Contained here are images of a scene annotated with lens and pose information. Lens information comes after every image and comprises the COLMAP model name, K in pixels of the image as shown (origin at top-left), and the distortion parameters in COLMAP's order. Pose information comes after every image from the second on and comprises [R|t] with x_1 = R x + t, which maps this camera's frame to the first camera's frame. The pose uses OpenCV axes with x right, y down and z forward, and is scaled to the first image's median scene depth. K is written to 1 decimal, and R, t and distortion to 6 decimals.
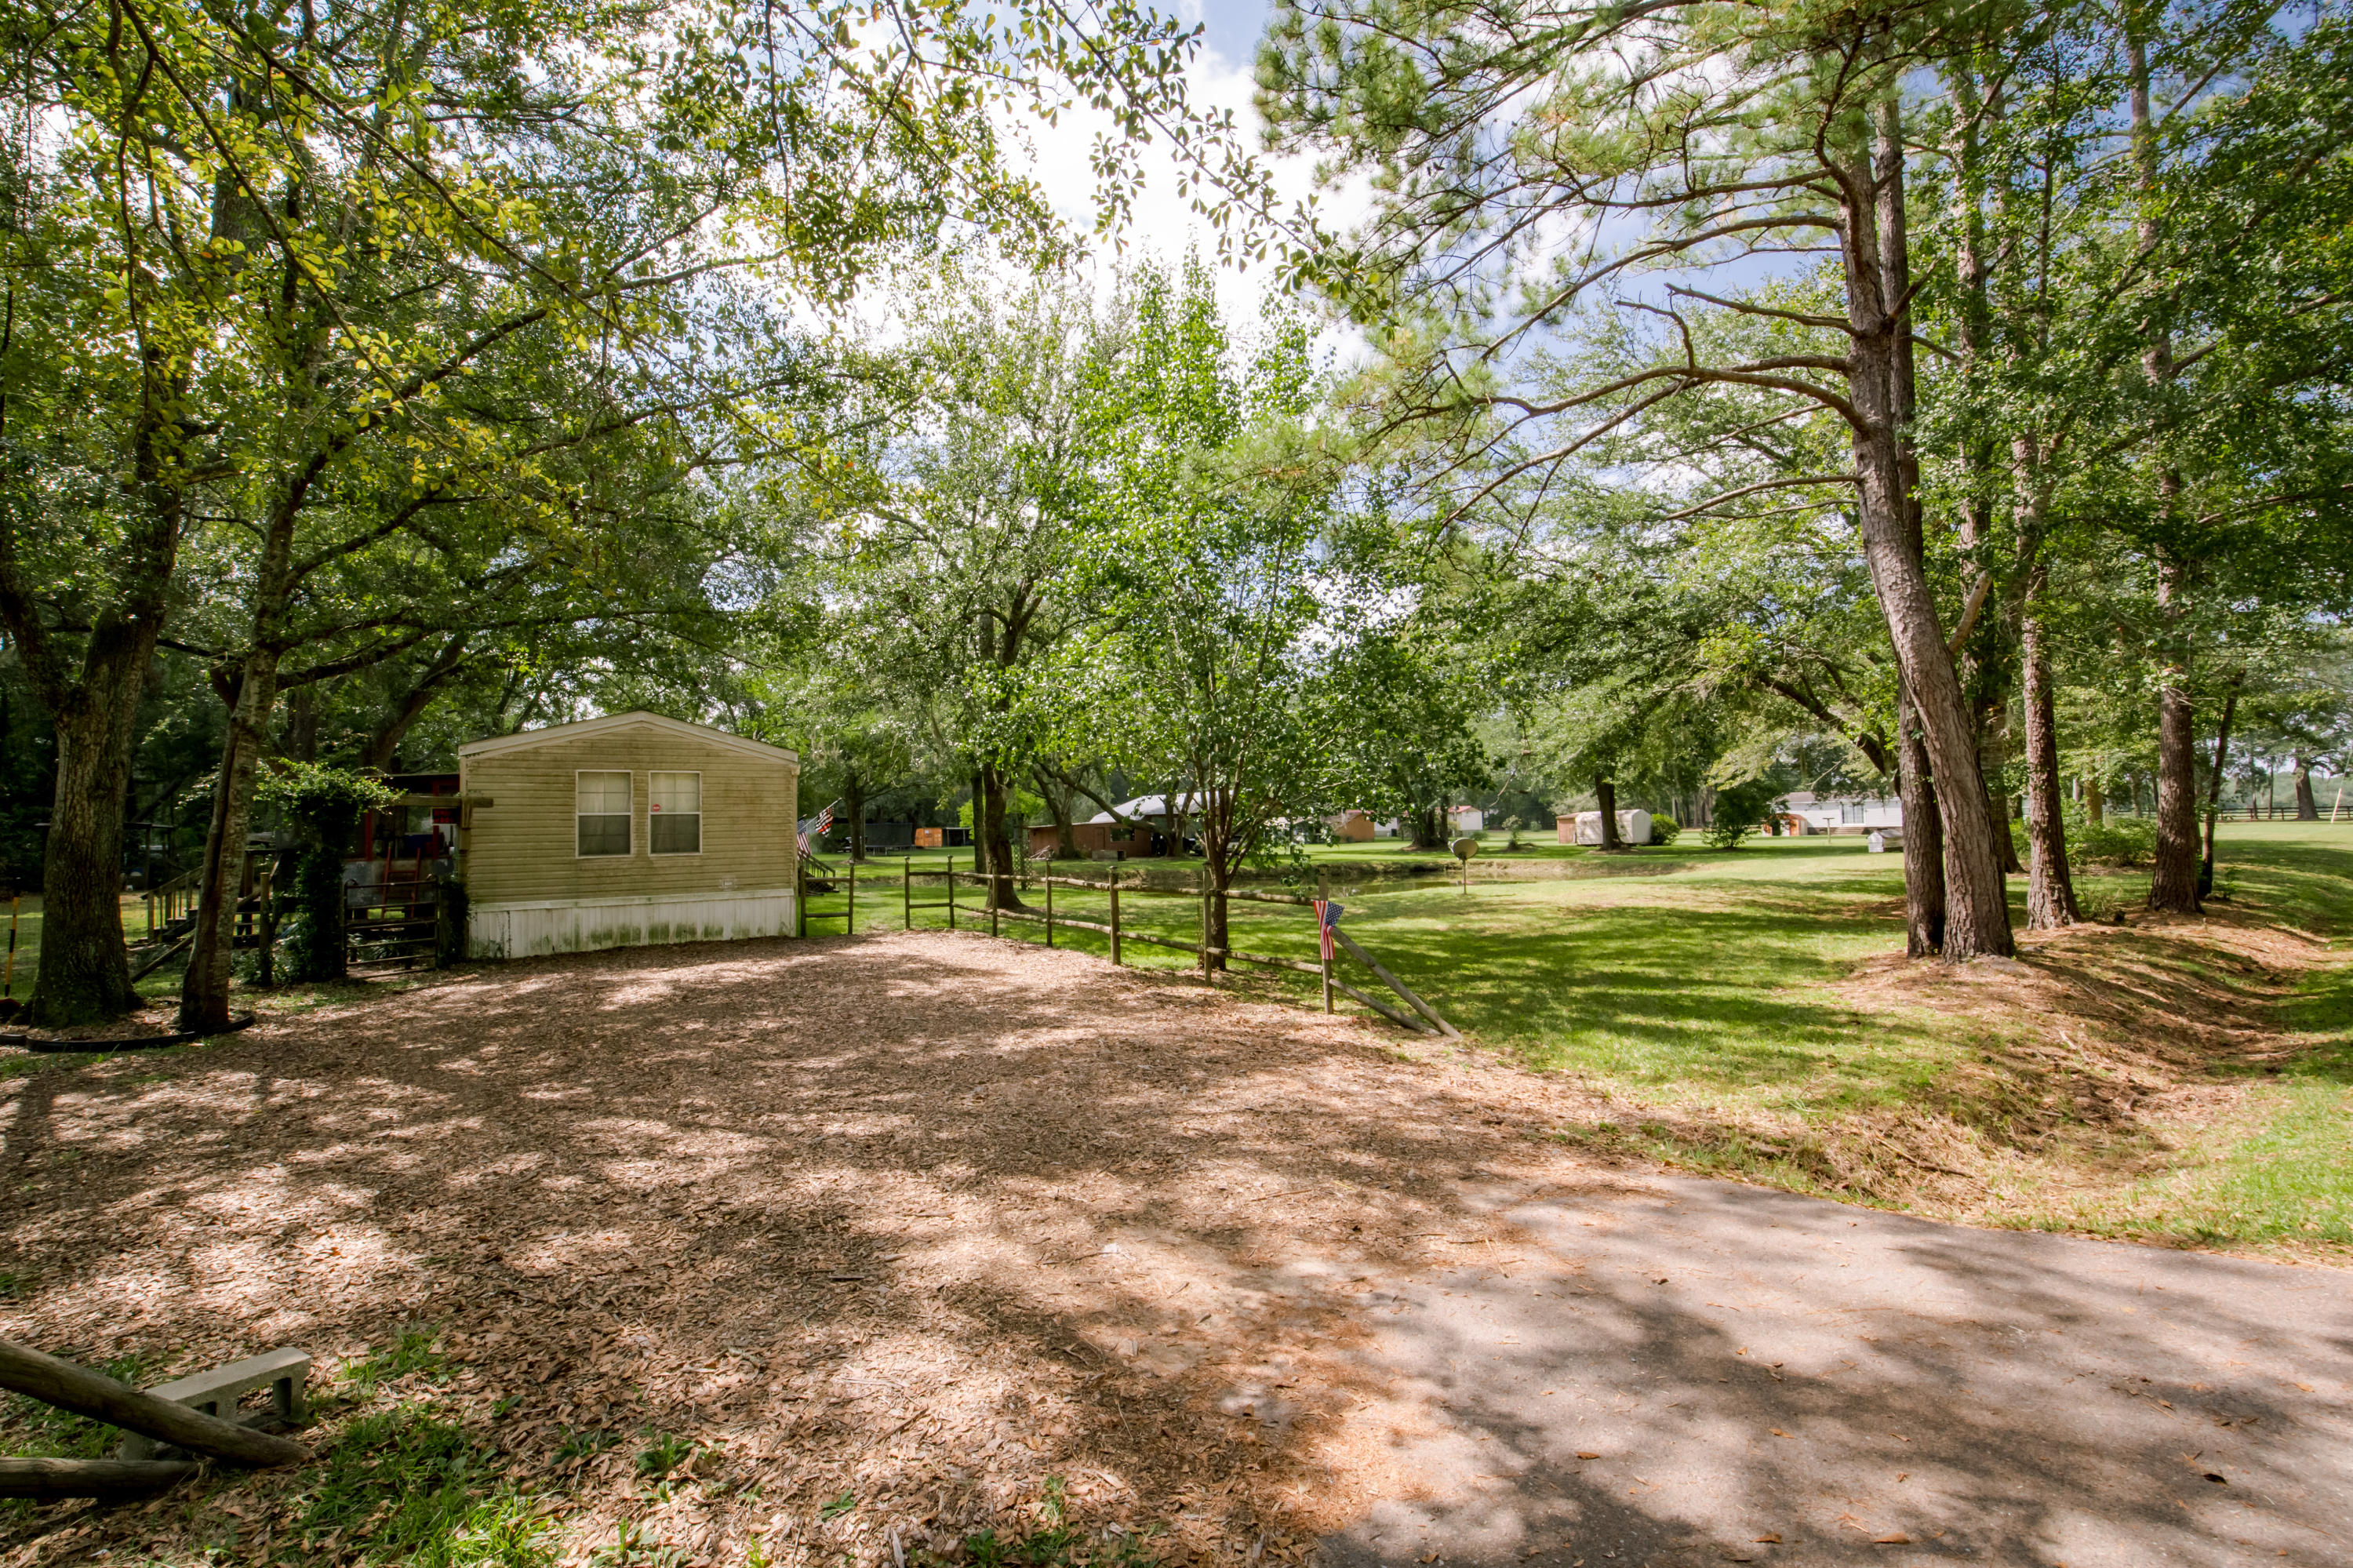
lens RADIAL K [[1216.8, 0, 1176.5], [0, 1216.8, 784.0], [0, 0, 1]] dist [-0.004313, -0.002364]
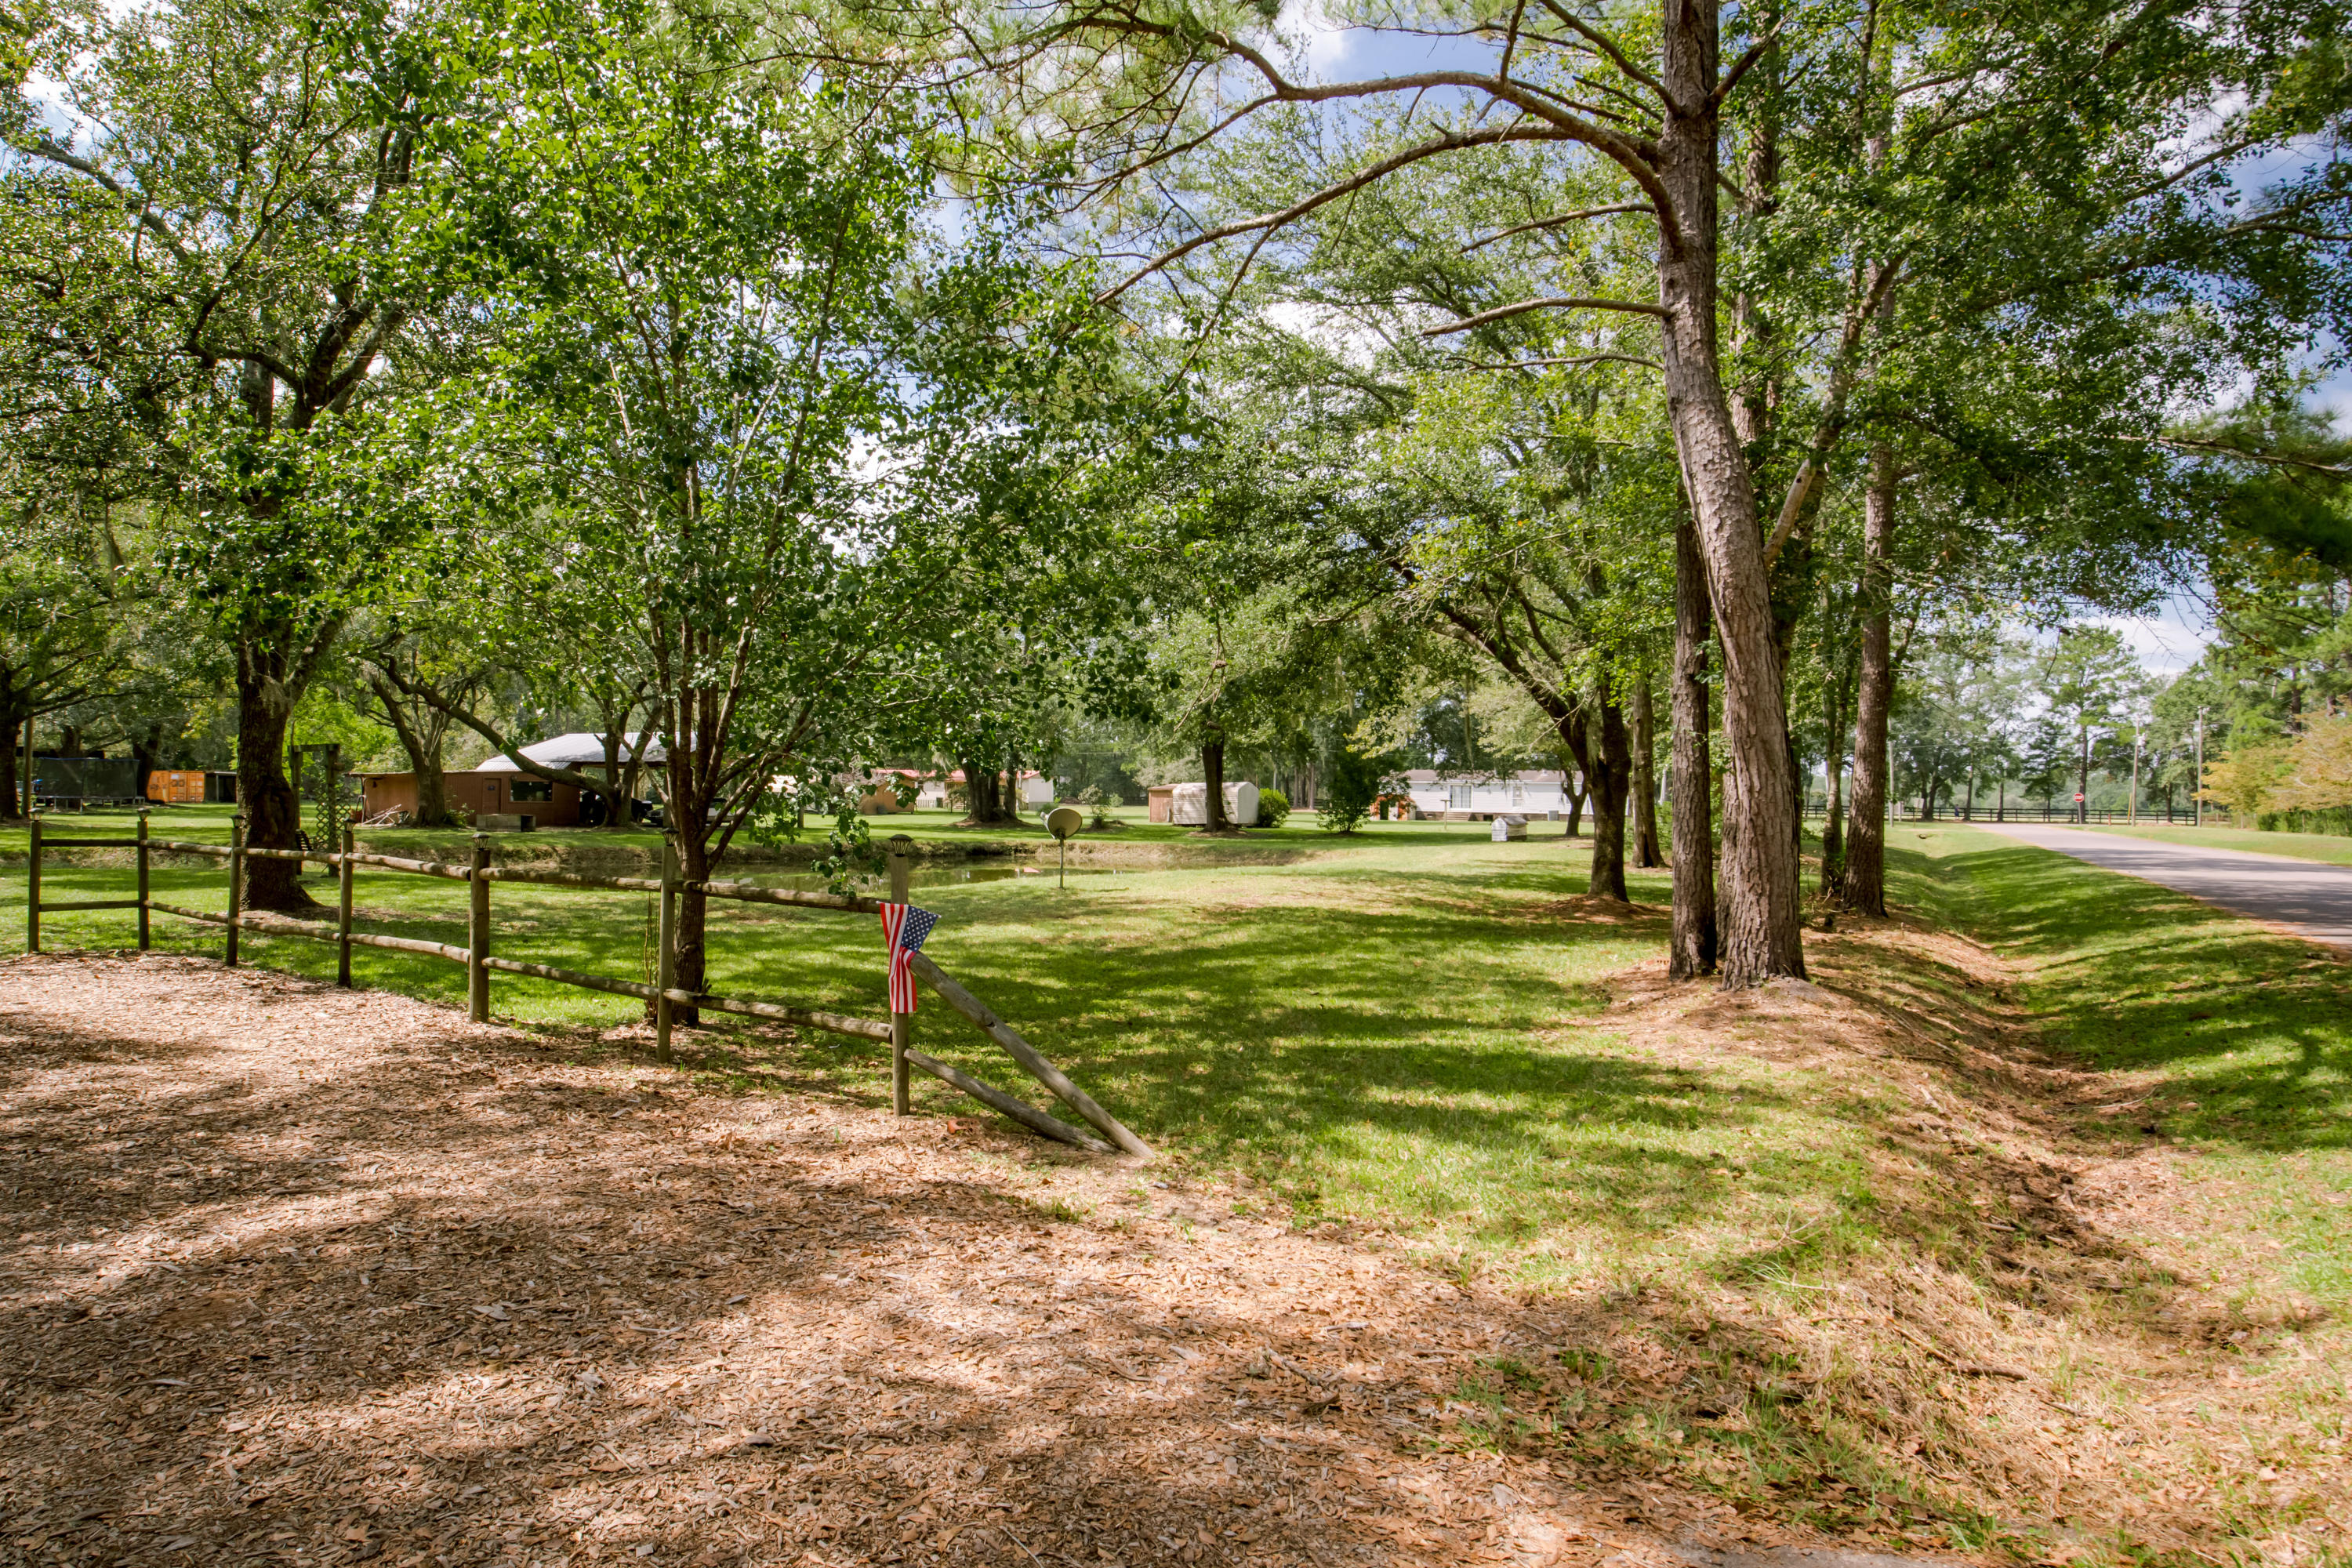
lens RADIAL K [[1339.9, 0, 1174.0], [0, 1339.9, 773.6], [0, 0, 1]] dist [-0.003379, -0.001156]
pose [[0.926684, 0.038037, 0.373911, 0.008500], [-0.041626, 0.999132, 0.001524, 0.026957], [-0.373529, -0.016976, 0.927463, 0.336675]]
